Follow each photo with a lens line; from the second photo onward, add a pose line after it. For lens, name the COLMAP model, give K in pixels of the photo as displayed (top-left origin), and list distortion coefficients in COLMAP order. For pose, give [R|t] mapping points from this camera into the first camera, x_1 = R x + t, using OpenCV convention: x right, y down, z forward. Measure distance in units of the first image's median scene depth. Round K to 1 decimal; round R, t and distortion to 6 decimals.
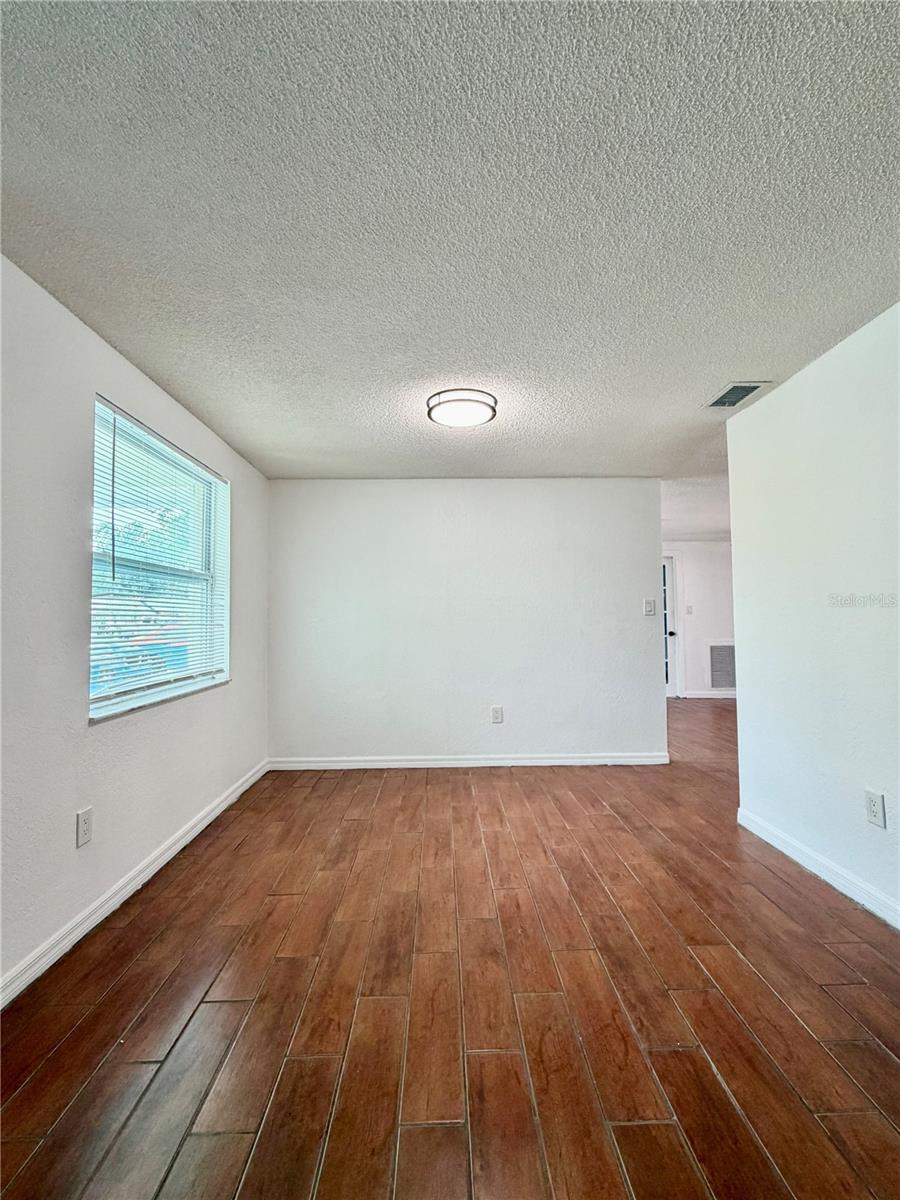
lens RADIAL K [[507.4, 0, 449.3], [0, 507.4, 597.0], [0, 0, 1]] dist [-0.000225, 0.000382]
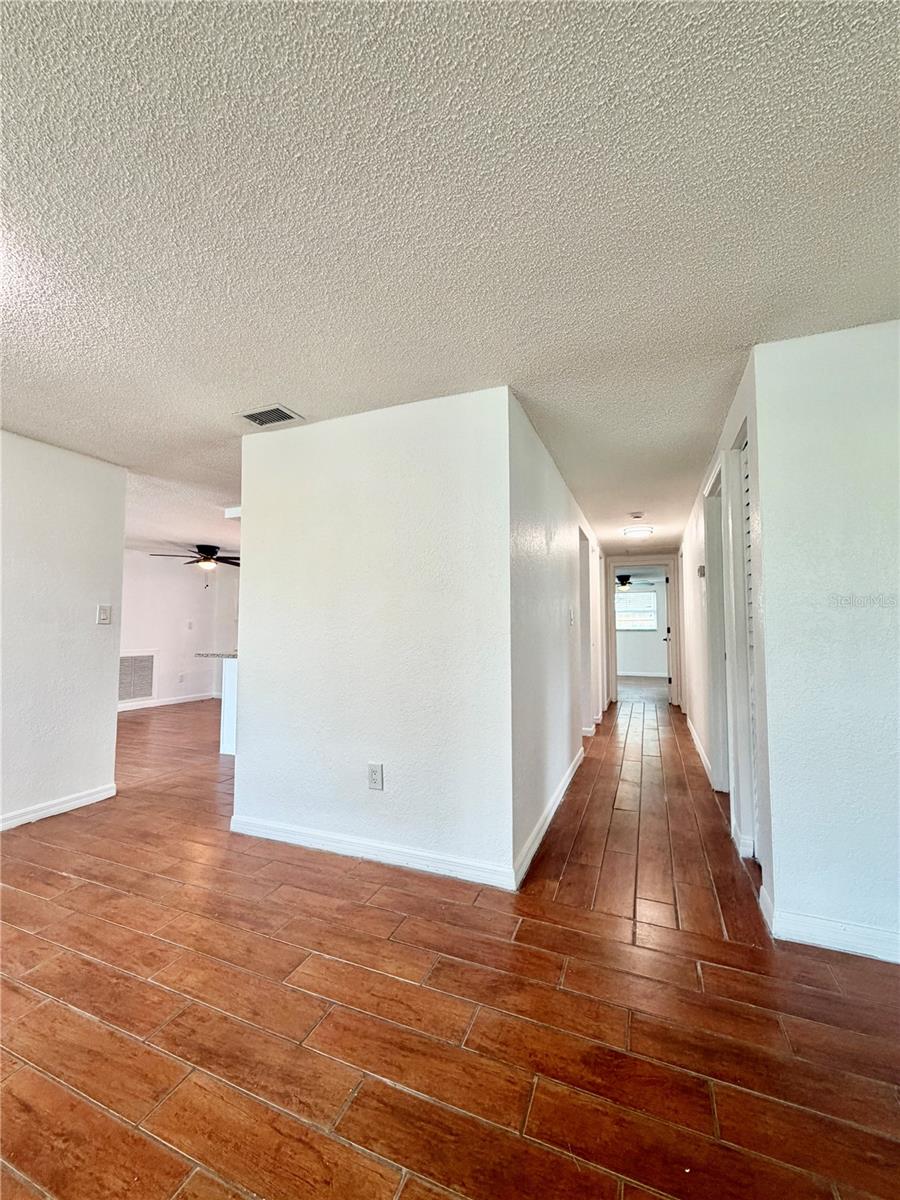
lens RADIAL K [[476.6, 0, 450.0], [0, 476.6, 597.3], [0, 0, 1]] dist [-0.000945, 0.000070]
pose [[0.413086, 0.065836, 0.908309, -0.198142], [-0.044208, 0.997657, -0.052207, 0.015364], [-0.909618, -0.018588, 0.415029, 0.307969]]
